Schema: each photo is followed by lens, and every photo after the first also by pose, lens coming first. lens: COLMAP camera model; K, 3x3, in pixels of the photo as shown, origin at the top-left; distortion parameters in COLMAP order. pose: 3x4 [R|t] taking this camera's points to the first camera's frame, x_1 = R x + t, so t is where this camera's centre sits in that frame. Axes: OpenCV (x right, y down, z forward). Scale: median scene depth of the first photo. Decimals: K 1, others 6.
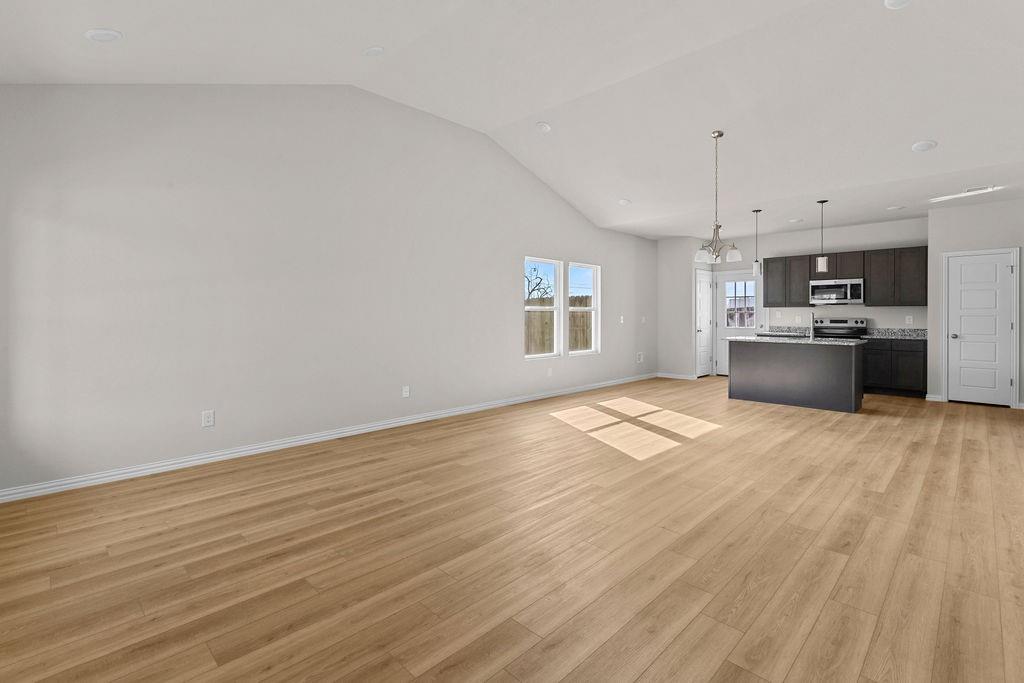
lens RADIAL K [[474.3, 0, 509.0], [0, 474.3, 316.8], [0, 0, 1]] dist [-0.001325, 0.000126]
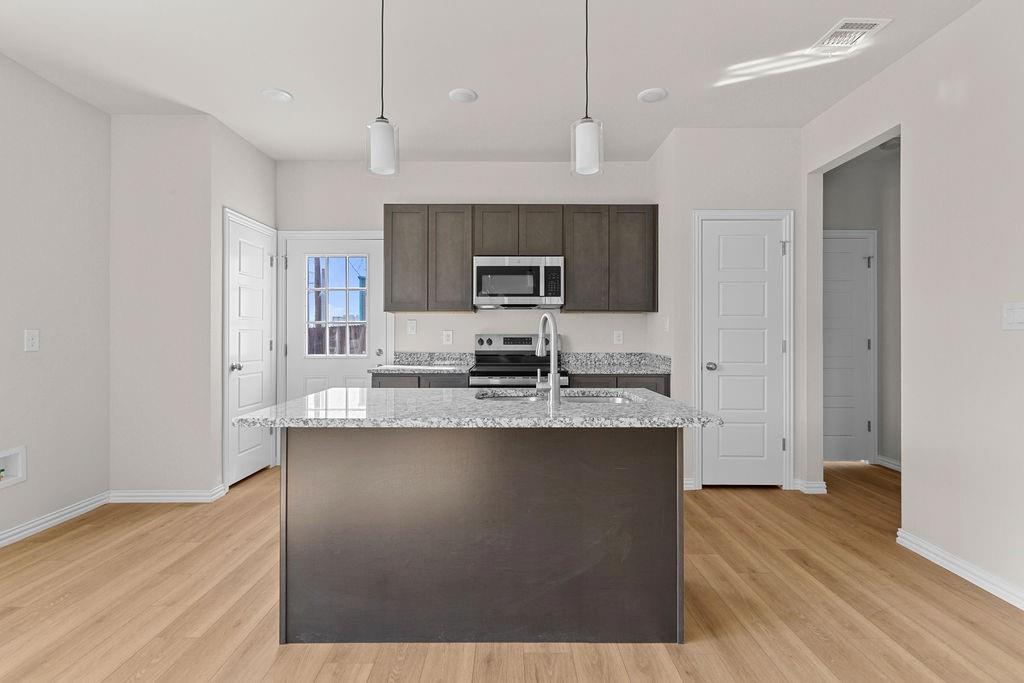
lens RADIAL K [[476.3, 0, 510.9], [0, 476.3, 334.8], [0, 0, 1]] dist [-0.000388, 0.000087]
pose [[0.706481, 0.002921, 0.707726, 0.387729], [0.002461, 0.999975, -0.006584, 0.007653], [-0.707727, 0.006394, 0.706457, 0.766938]]
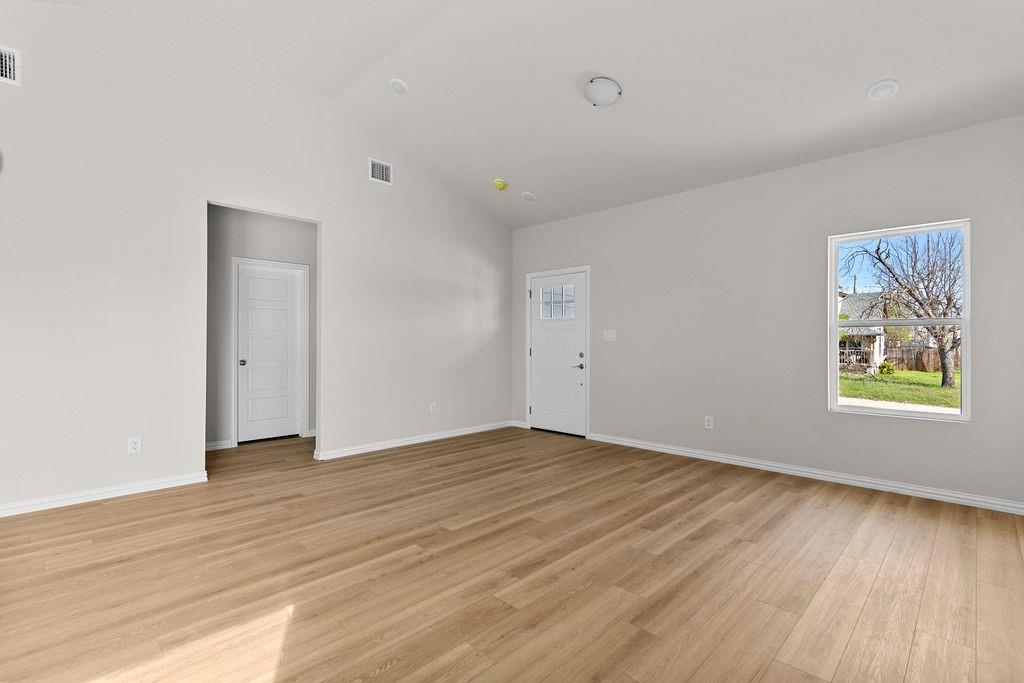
lens RADIAL K [[476.3, 0, 510.9], [0, 476.3, 334.8], [0, 0, 1]] dist [-0.000388, 0.000087]
pose [[-0.999982, -0.002582, -0.005437, 0.022772], [-0.002533, 0.999957, -0.008941, 0.005097], [0.005460, -0.008927, -0.999945, 0.919017]]
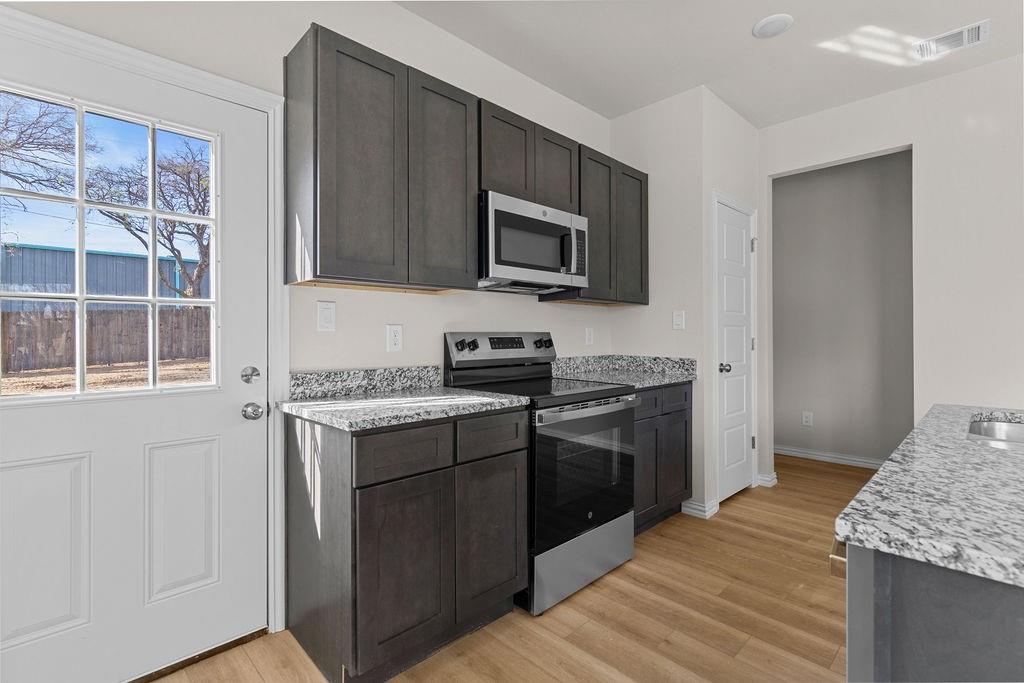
lens RADIAL K [[476.3, 0, 510.9], [0, 476.3, 334.8], [0, 0, 1]] dist [-0.000388, 0.000087]
pose [[0.016818, 0.001484, 0.999857, 0.446978], [0.009653, 0.999952, -0.001647, 0.005725], [-0.999812, 0.009680, 0.016803, 1.191434]]
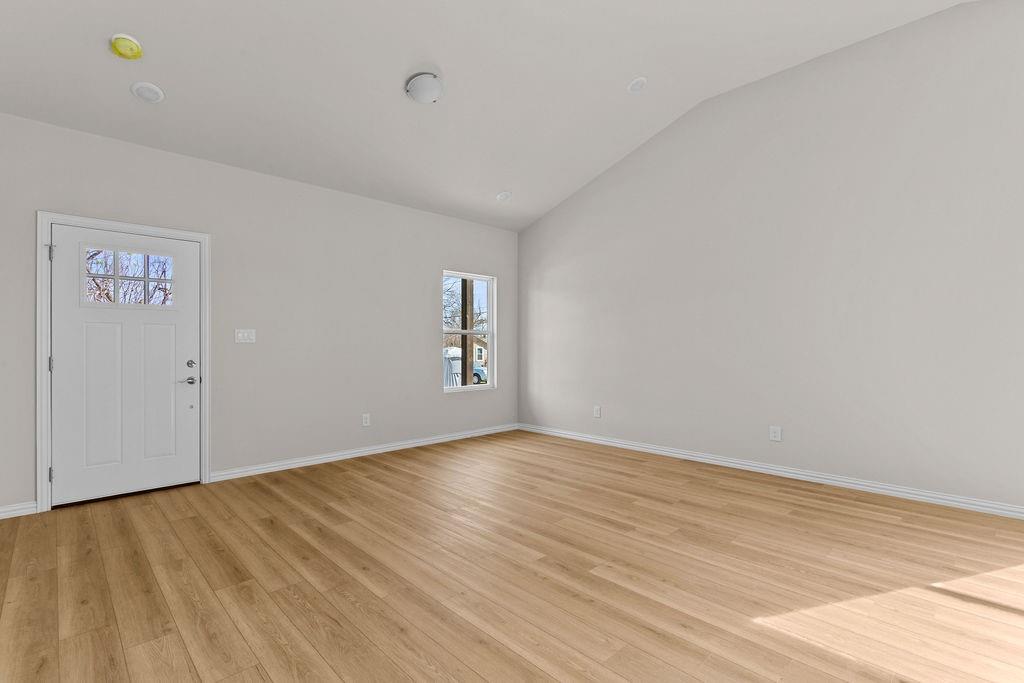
lens RADIAL K [[472.5, 0, 512.0], [0, 472.5, 341.5], [0, 0, 1]] dist [-0.002195, -0.000193]
pose [[-0.016880, -0.007398, -0.999830, 0.468339], [-0.005564, 0.999958, -0.007305, 0.008449], [0.999842, 0.005440, -0.016920, 0.453005]]
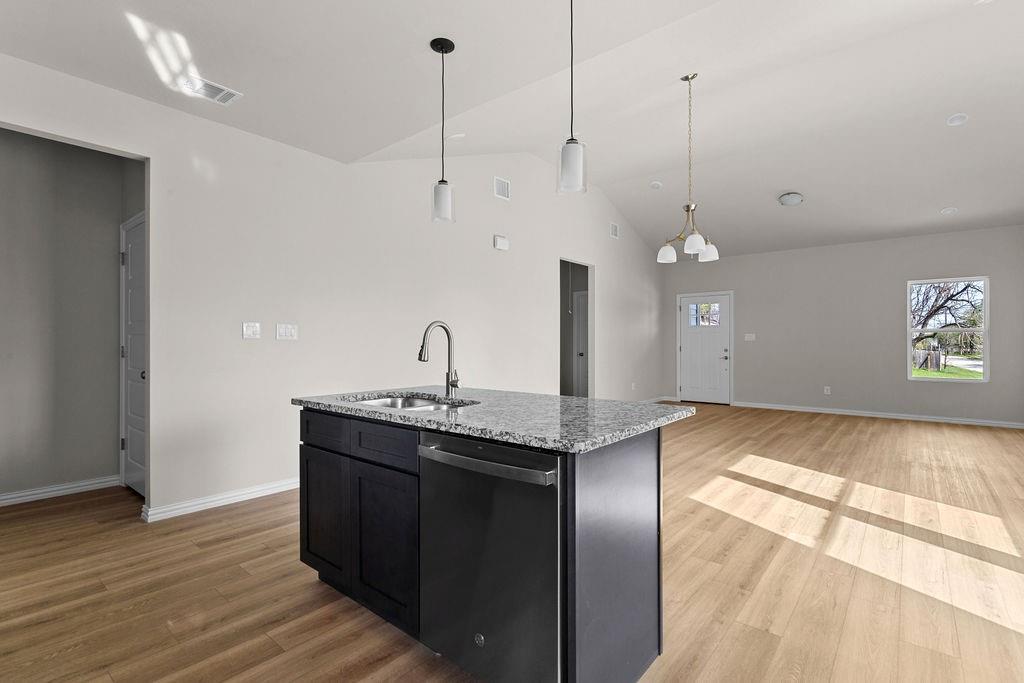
lens RADIAL K [[480.6, 0, 509.0], [0, 480.6, 342.0], [0, 0, 1]] dist [0.001125, 0.000365]
pose [[-0.996479, -0.000104, -0.083840, 0.595744], [-0.000579, 0.999984, 0.005640, 0.004215], [0.083838, 0.005669, -0.996463, 1.313409]]
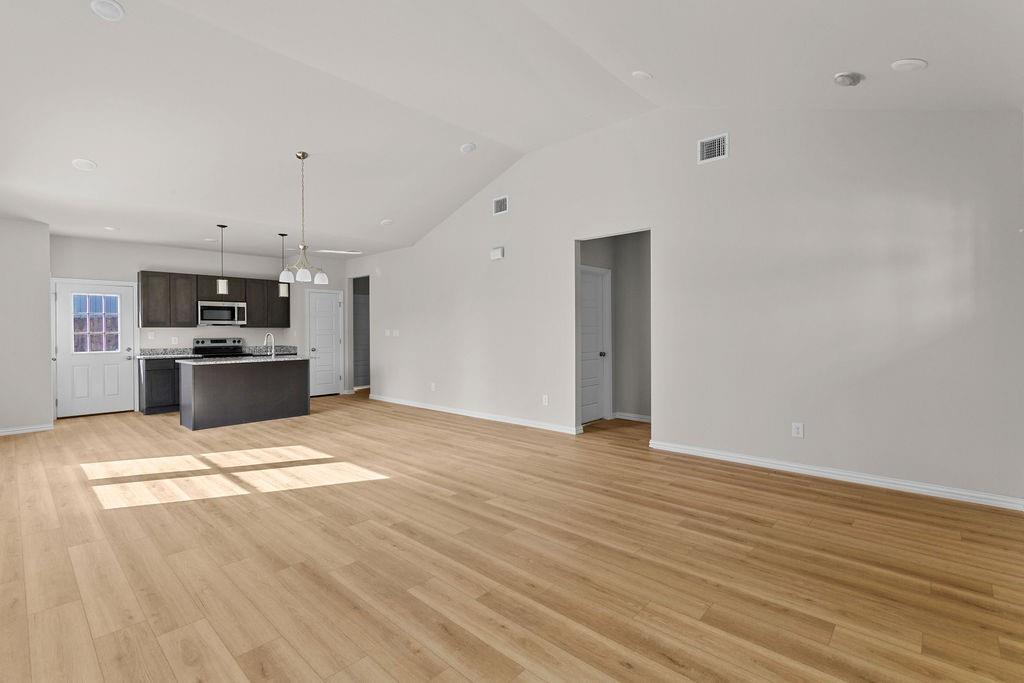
lens RADIAL K [[464.5, 0, 511.6], [0, 464.5, 334.5], [0, 0, 1]] dist [-0.000639, -0.000029]
pose [[-0.035992, -0.006032, 0.999334, -0.436924], [0.013107, 0.999893, 0.006507, -0.004560], [-0.999266, 0.013333, -0.035909, 0.461088]]
